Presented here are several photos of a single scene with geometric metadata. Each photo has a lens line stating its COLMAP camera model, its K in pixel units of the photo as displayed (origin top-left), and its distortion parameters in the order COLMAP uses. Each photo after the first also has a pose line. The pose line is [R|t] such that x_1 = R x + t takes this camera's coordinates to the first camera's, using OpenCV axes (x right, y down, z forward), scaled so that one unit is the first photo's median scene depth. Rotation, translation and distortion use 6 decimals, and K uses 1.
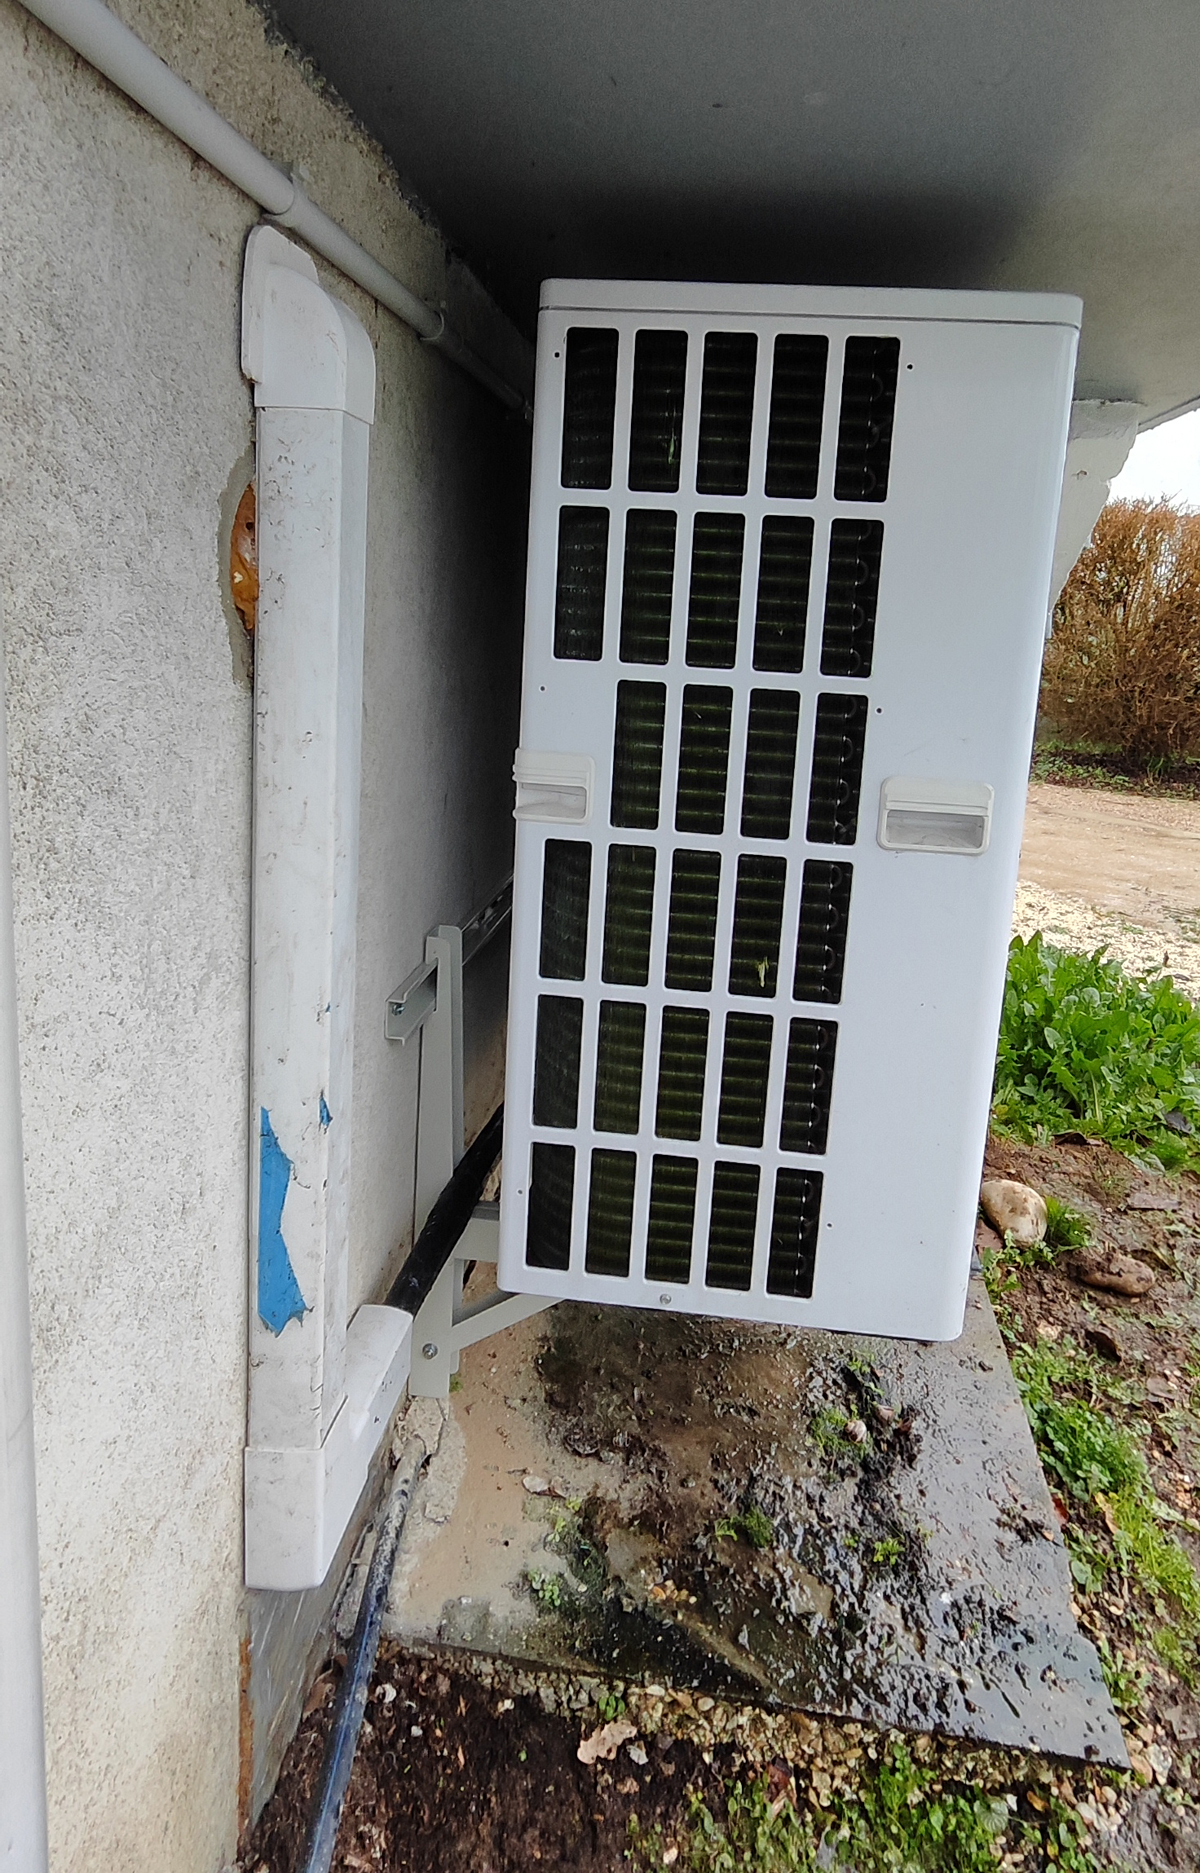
lens RADIAL K [[1187.1, 0, 598.7], [0, 1187.1, 834.9], [0, 0, 1]] dist [-0.016039, 0.028264]
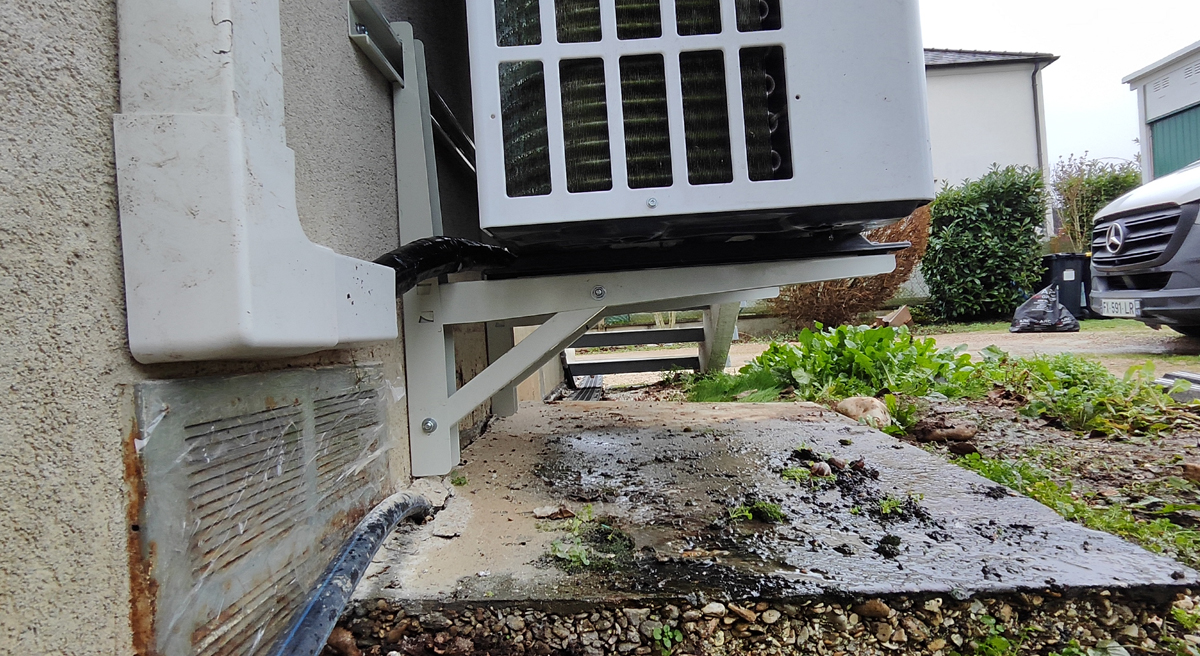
lens RADIAL K [[649.2, 0, 614.9], [0, 649.2, 319.1], [0, 0, 1]] dist [-0.000764, 0.002037]
pose [[0.982924, -0.119318, 0.140084, -0.065975], [0.145667, 0.969692, -0.196159, 0.611249], [-0.112433, 0.213215, 0.970514, 0.513264]]
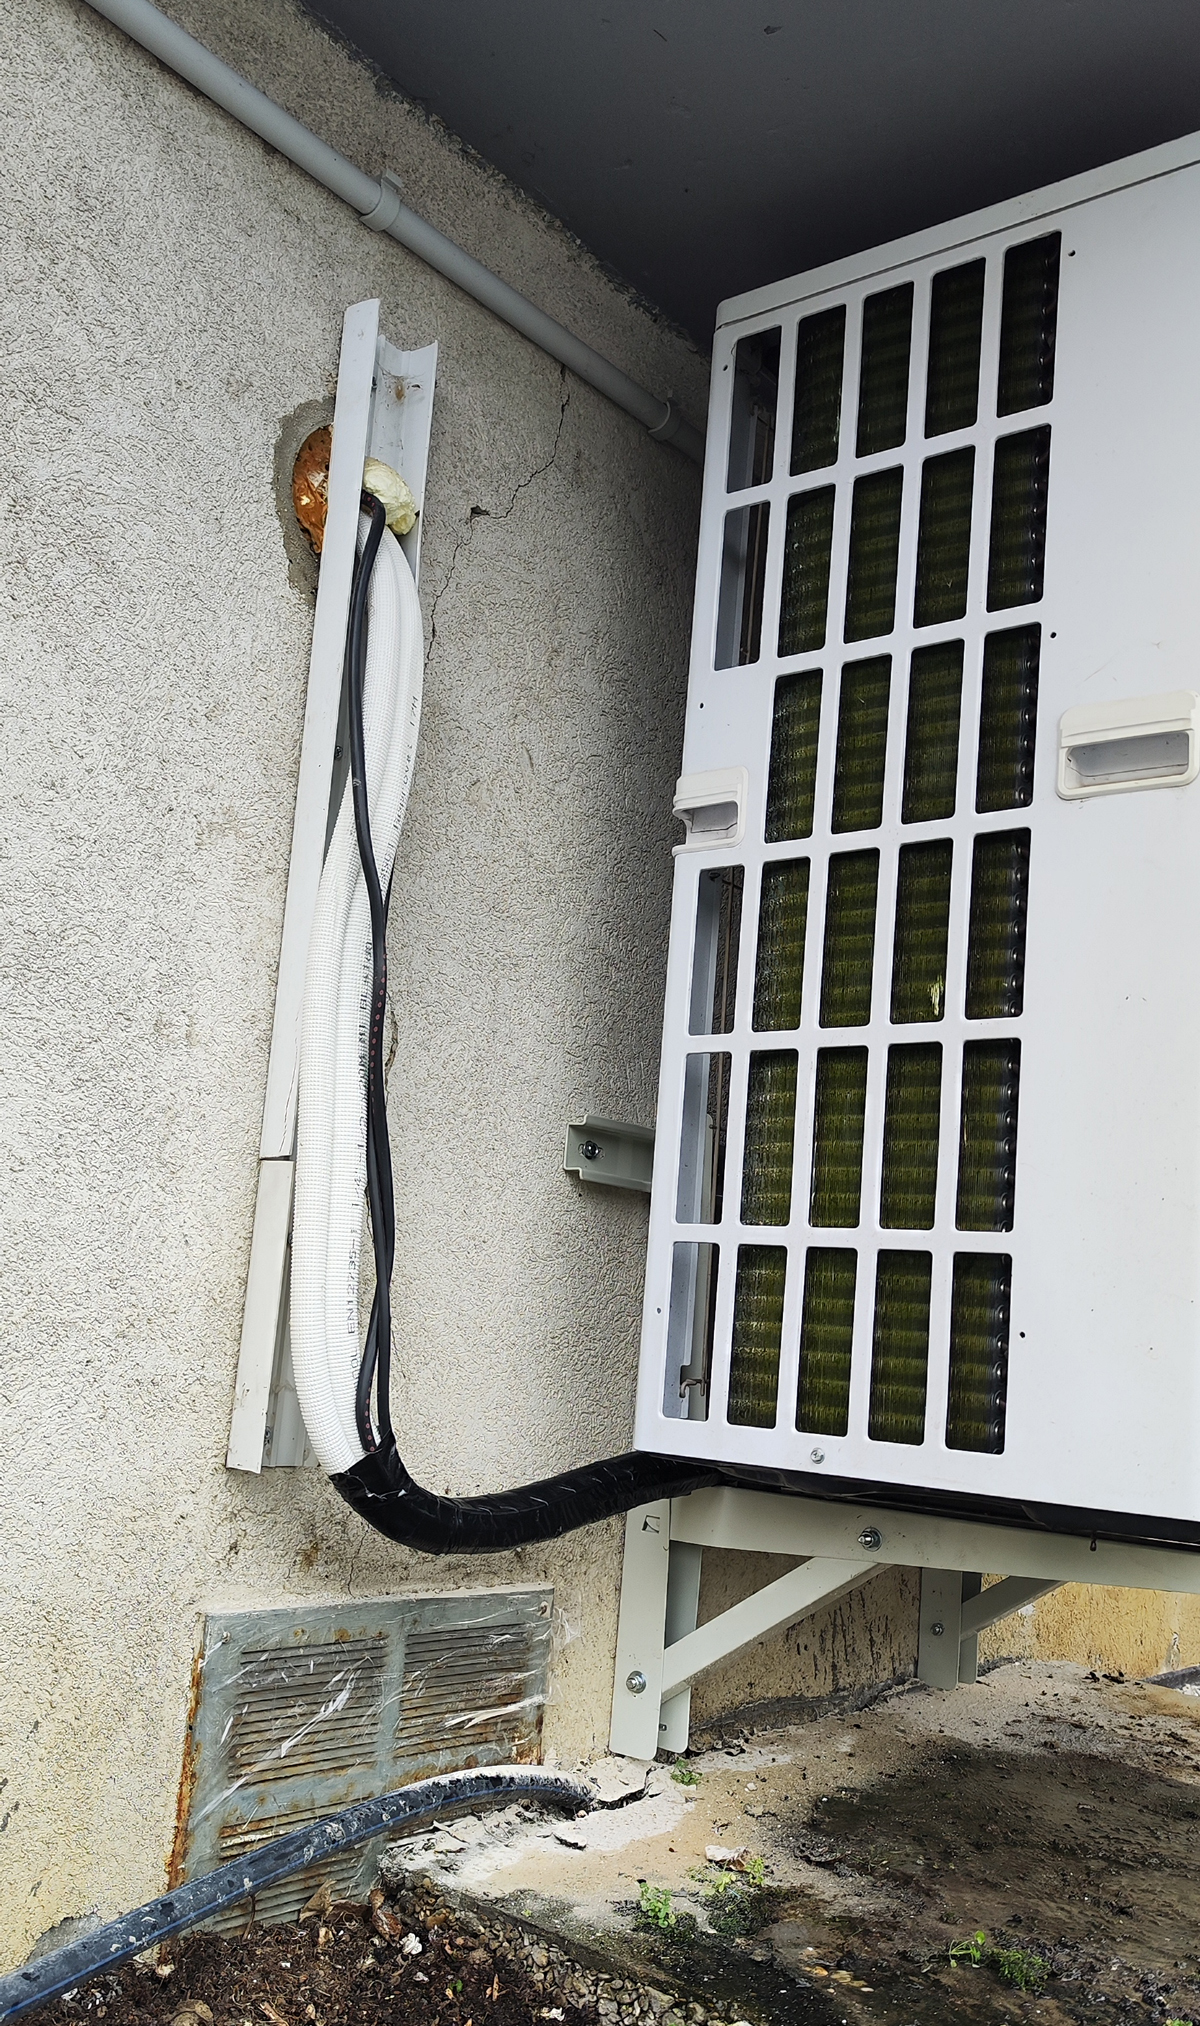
lens RADIAL K [[1777.2, 0, 596.5], [0, 1777.2, 1122.4], [0, 0, 1]] dist [0.040364, -0.020605]
pose [[0.863624, -0.052881, -0.501356, 0.518246], [-0.119263, 0.944824, -0.305097, 0.568622], [0.489827, 0.323283, 0.809665, -0.021830]]
